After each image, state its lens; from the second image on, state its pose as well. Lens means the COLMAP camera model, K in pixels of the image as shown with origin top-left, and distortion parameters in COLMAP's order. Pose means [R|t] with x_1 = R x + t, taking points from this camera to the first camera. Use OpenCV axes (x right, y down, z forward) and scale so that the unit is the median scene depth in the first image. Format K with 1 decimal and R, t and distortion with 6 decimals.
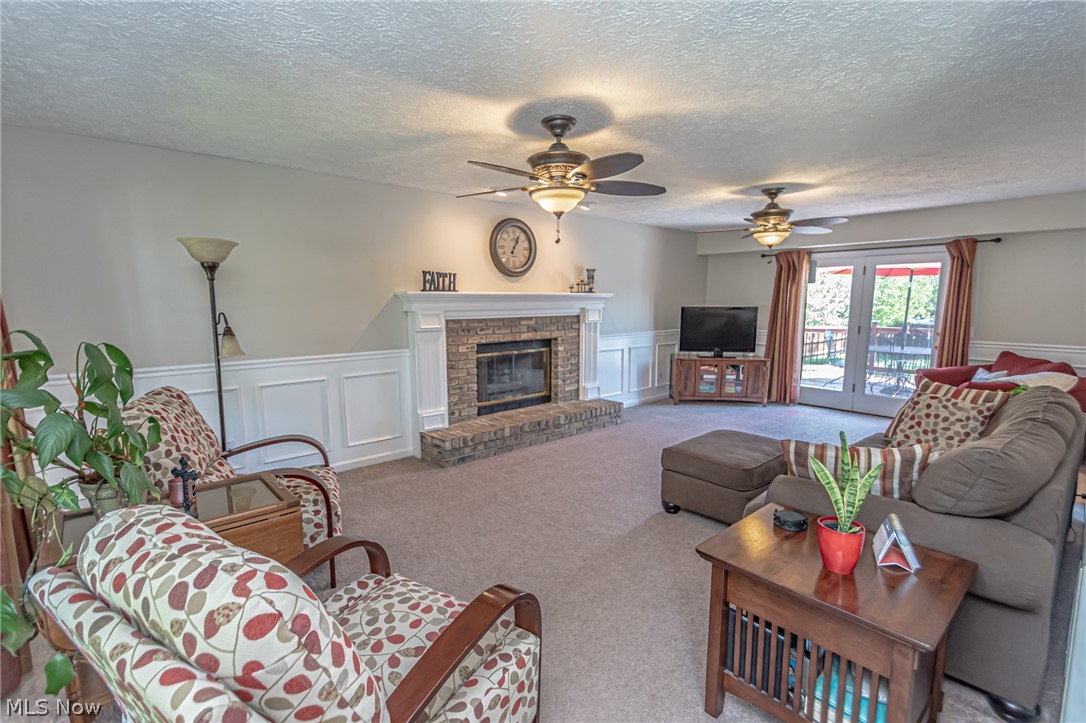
lens RADIAL K [[493.6, 0, 537.8], [0, 493.6, 366.1], [0, 0, 1]] dist [-0.002829, -0.000194]
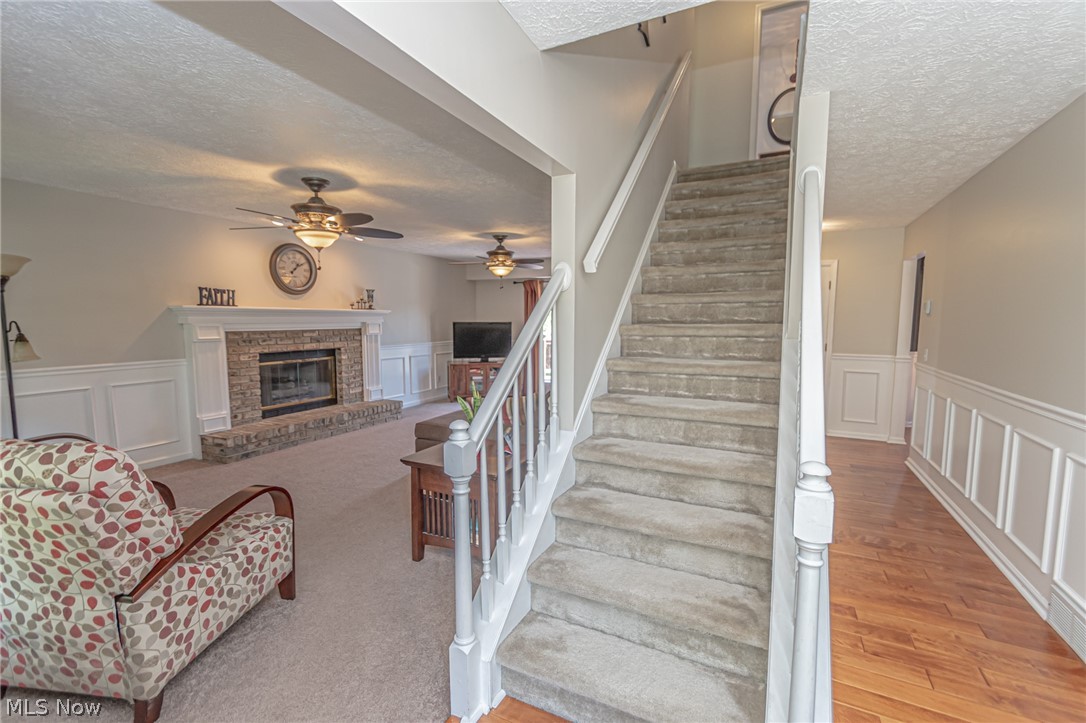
lens RADIAL K [[473.9, 0, 542.1], [0, 473.9, 366.0], [0, 0, 1]] dist [-0.000978, -0.000852]
pose [[0.922997, -0.033976, 0.383304, 0.059132], [0.047313, 0.998557, -0.025419, 0.043520], [-0.381887, 0.041597, 0.923272, -0.245994]]
